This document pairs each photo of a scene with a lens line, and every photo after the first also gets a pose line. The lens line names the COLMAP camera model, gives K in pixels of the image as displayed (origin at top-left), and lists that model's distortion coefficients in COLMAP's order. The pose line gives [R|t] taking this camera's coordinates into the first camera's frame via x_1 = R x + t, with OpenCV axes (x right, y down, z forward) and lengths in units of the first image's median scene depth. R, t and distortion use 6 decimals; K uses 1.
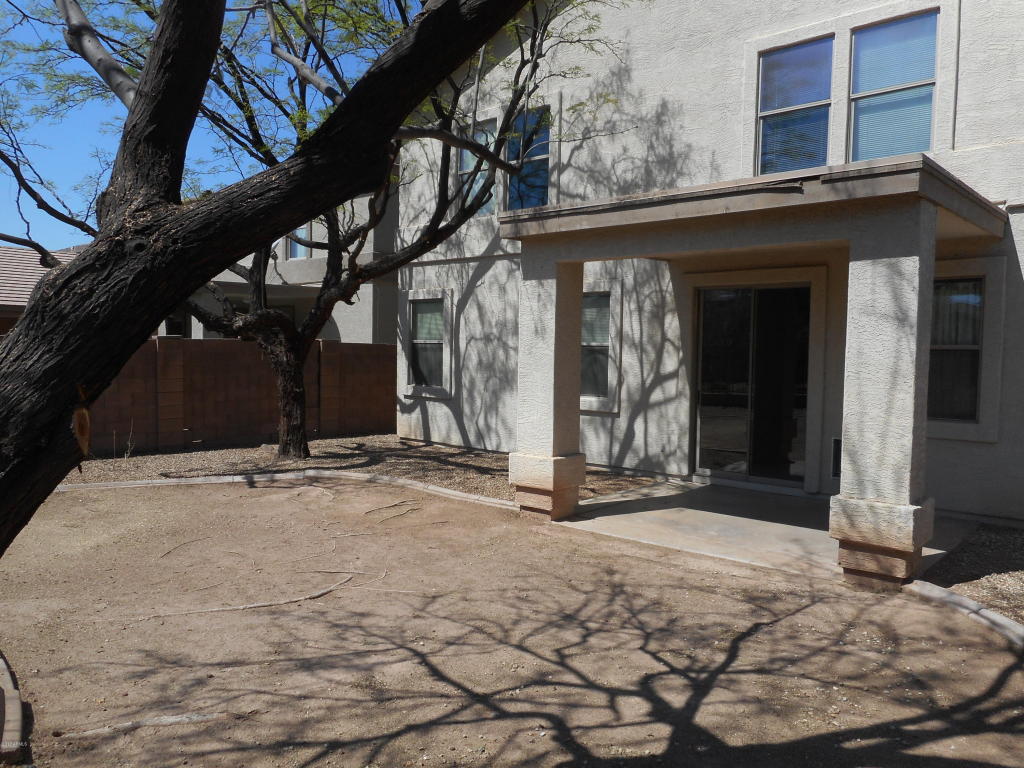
lens RADIAL K [[765.4, 0, 512.0], [0, 765.4, 384.0], [0, 0, 1]] dist [0.007000, 0.003950]
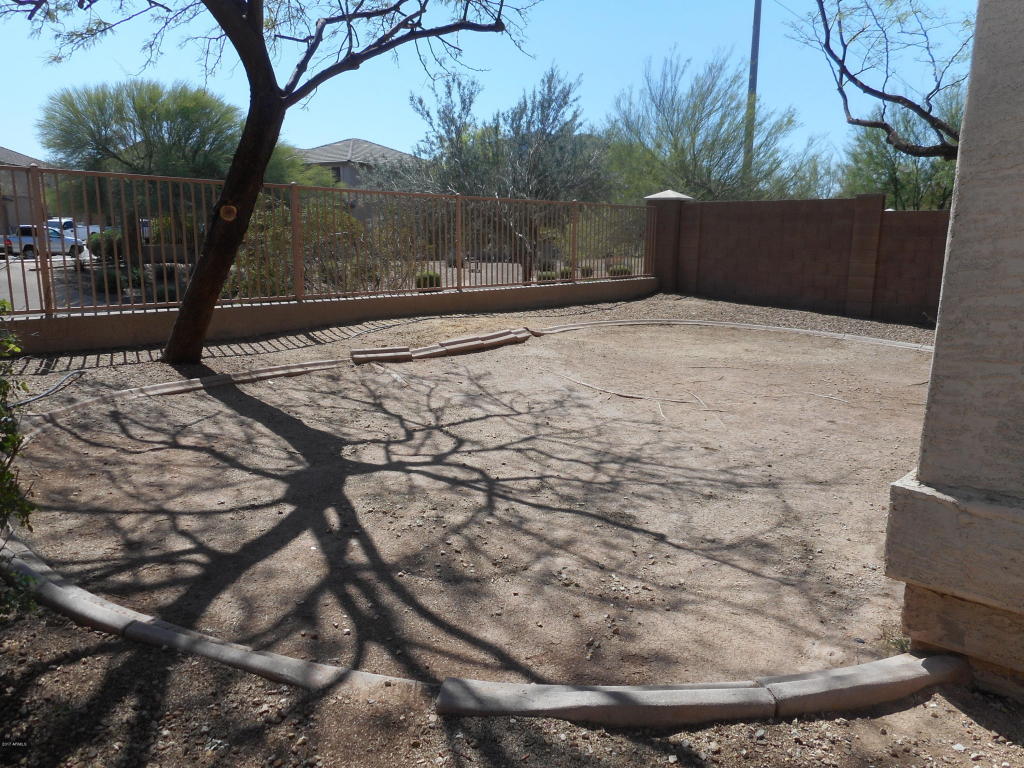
lens RADIAL K [[765.4, 0, 512.0], [0, 765.4, 384.0], [0, 0, 1]] dist [0.007000, 0.003950]
pose [[-0.019947, 0.171993, -0.984896, 1.240588], [-0.047946, 0.983794, 0.172771, 0.055448], [0.998651, 0.050668, -0.011378, 1.030766]]
